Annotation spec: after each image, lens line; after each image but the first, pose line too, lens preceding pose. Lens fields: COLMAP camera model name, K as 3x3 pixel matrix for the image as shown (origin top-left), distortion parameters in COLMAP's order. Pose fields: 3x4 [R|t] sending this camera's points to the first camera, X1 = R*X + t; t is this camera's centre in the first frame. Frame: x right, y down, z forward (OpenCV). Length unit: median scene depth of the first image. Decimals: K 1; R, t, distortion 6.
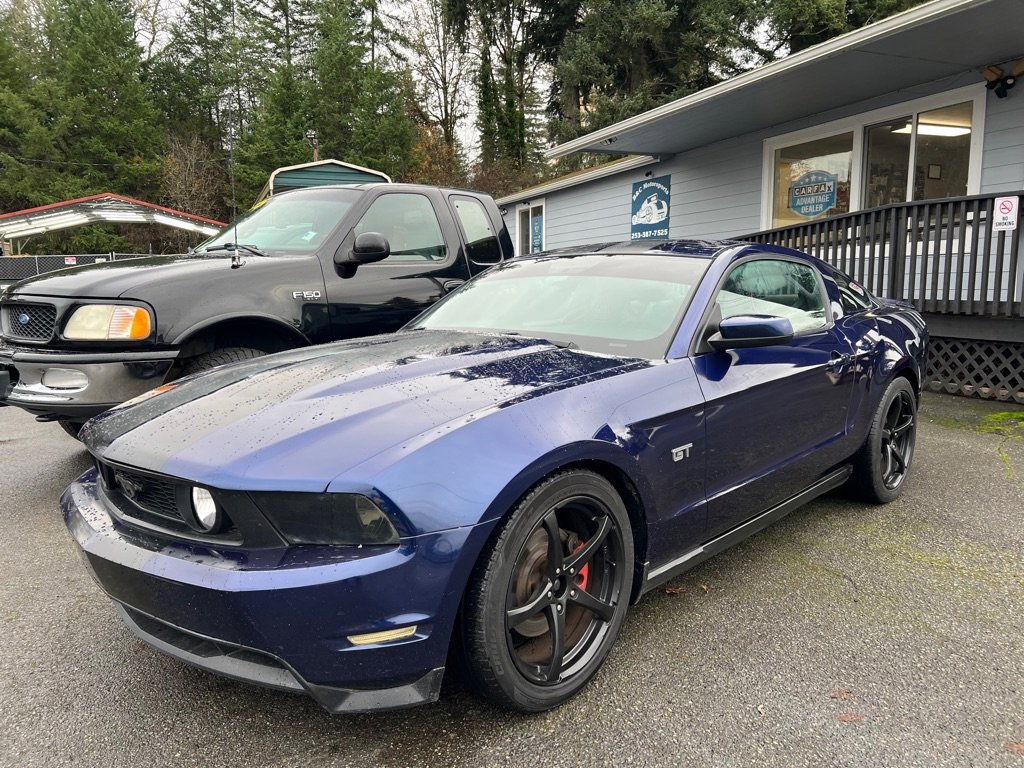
lens RADIAL K [[772.8, 0, 508.5], [0, 772.8, 403.2], [0, 0, 1]] dist [0.034366, -0.006609]
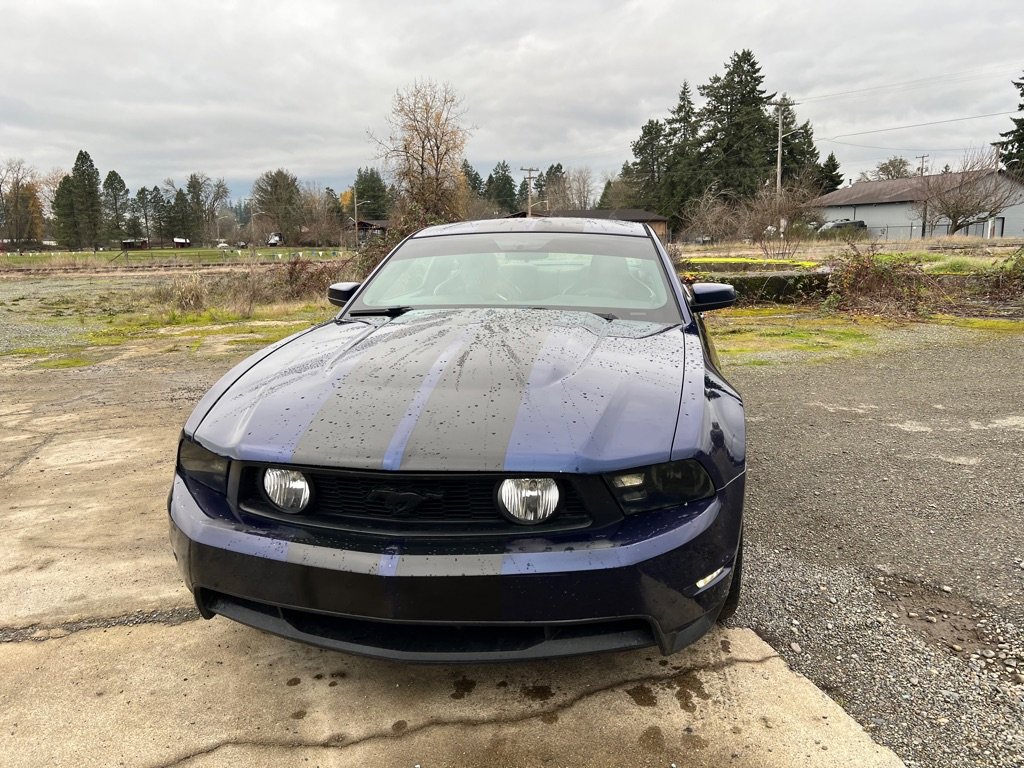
lens RADIAL K [[765.4, 0, 523.4], [0, 765.4, 384.0], [0, 0, 1]] dist [0.053159, -0.060142]
pose [[0.825510, -0.108338, 0.553892, -0.901763], [0.092401, 0.994105, 0.056728, -0.069958], [-0.556772, 0.004351, 0.830654, 0.173107]]
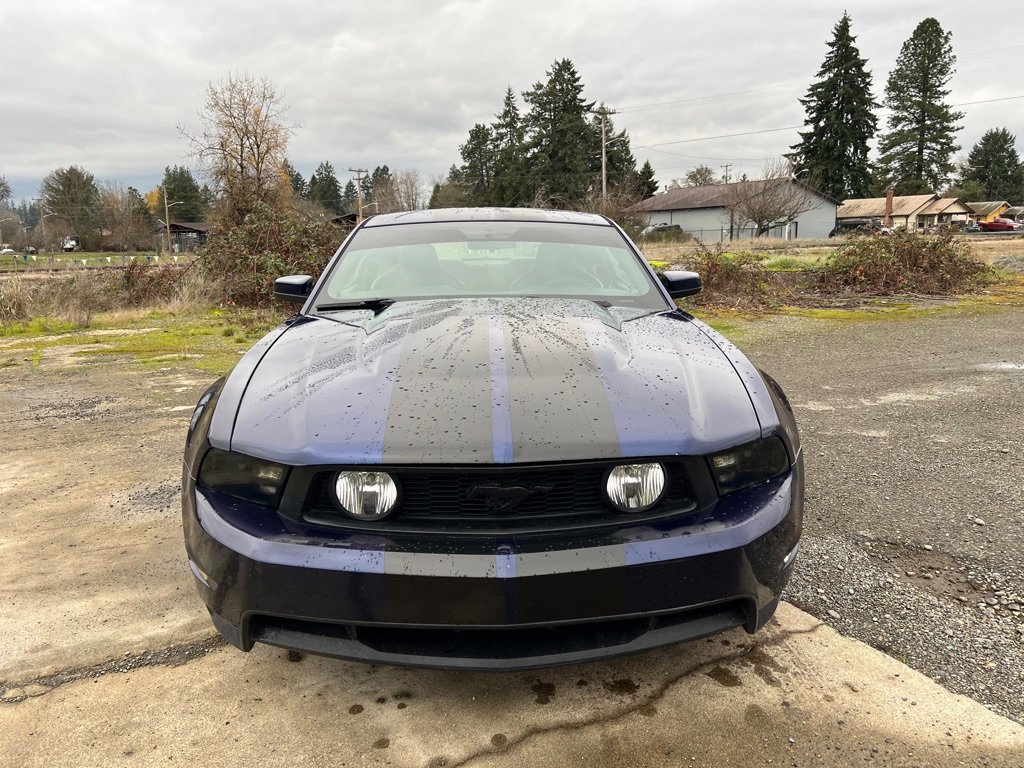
lens RADIAL K [[765.4, 0, 522.3], [0, 765.4, 391.5], [0, 0, 1]] dist [0.053159, -0.060142]
pose [[0.685352, -0.145307, 0.713568, -1.113476], [0.122007, 0.988951, 0.084202, -0.077205], [-0.717919, 0.029352, 0.695508, 0.420110]]
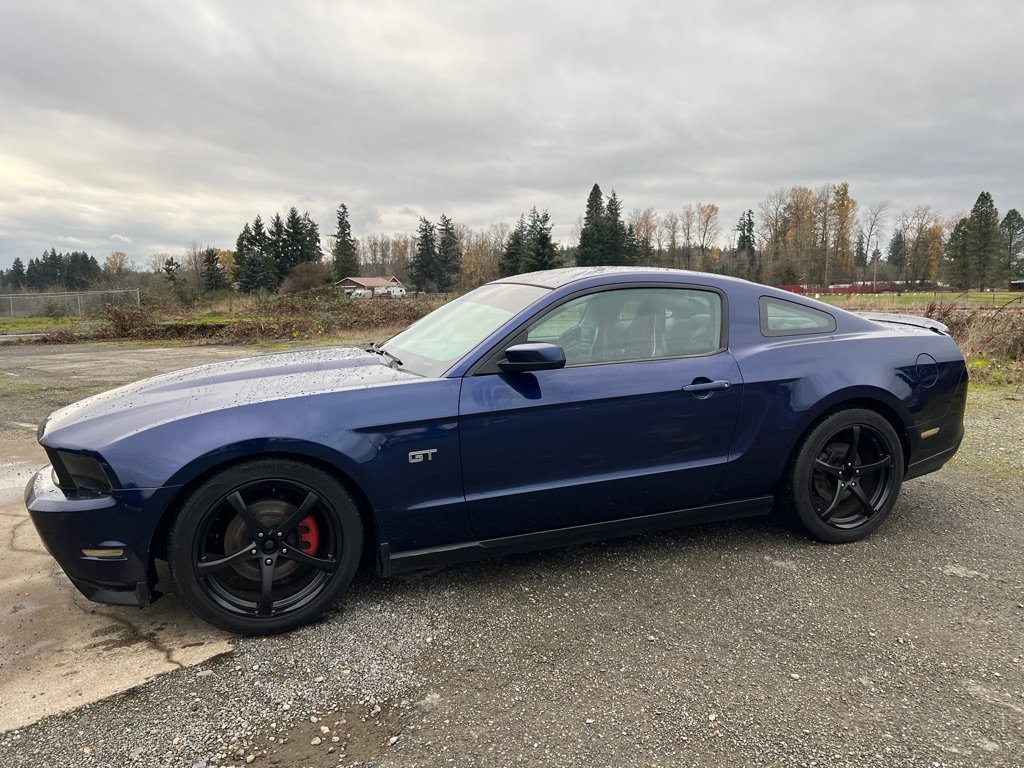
lens RADIAL K [[765.4, 0, 517.2], [0, 765.4, 392.8], [0, 0, 1]] dist [0.053159, -0.060142]
pose [[0.899602, 0.052972, -0.433485, 1.073458], [-0.059794, 0.998208, -0.002110, -0.050308], [0.432597, 0.027818, 0.901158, -0.012862]]
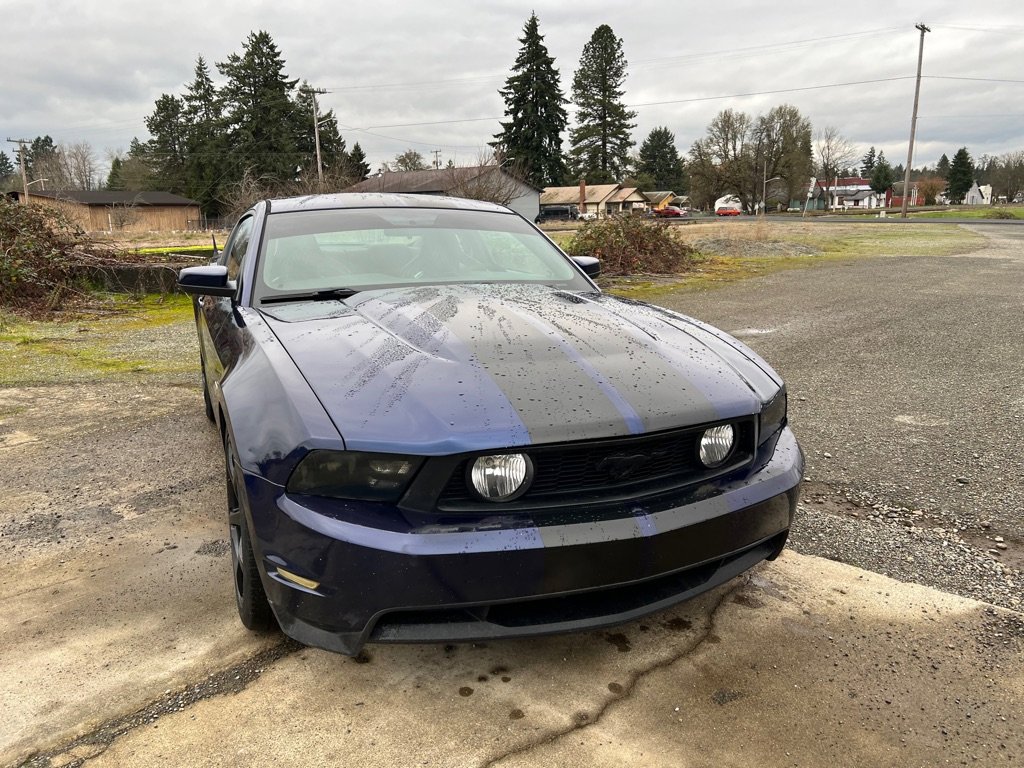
lens RADIAL K [[765.4, 0, 520.9], [0, 765.4, 383.0], [0, 0, 1]] dist [0.053159, -0.060142]
pose [[0.382685, -0.191630, 0.903786, -1.424009], [0.151484, 0.978028, 0.143229, -0.145962], [-0.911375, 0.082097, 0.403306, 0.774006]]
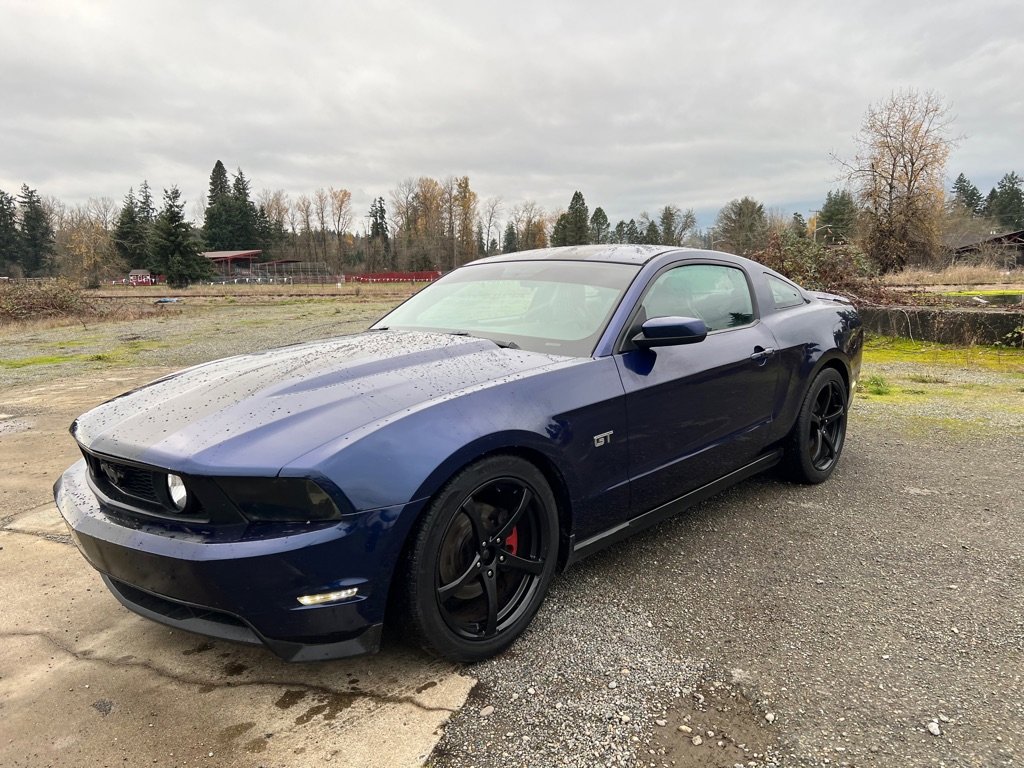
lens RADIAL K [[765.4, 0, 522.9], [0, 765.4, 390.4], [0, 0, 1]] dist [0.053159, -0.060142]
pose [[0.999793, -0.009553, 0.017974, 0.105609], [0.009527, 0.999953, 0.001531, -0.013860], [-0.017988, -0.001360, 0.999837, -0.164844]]
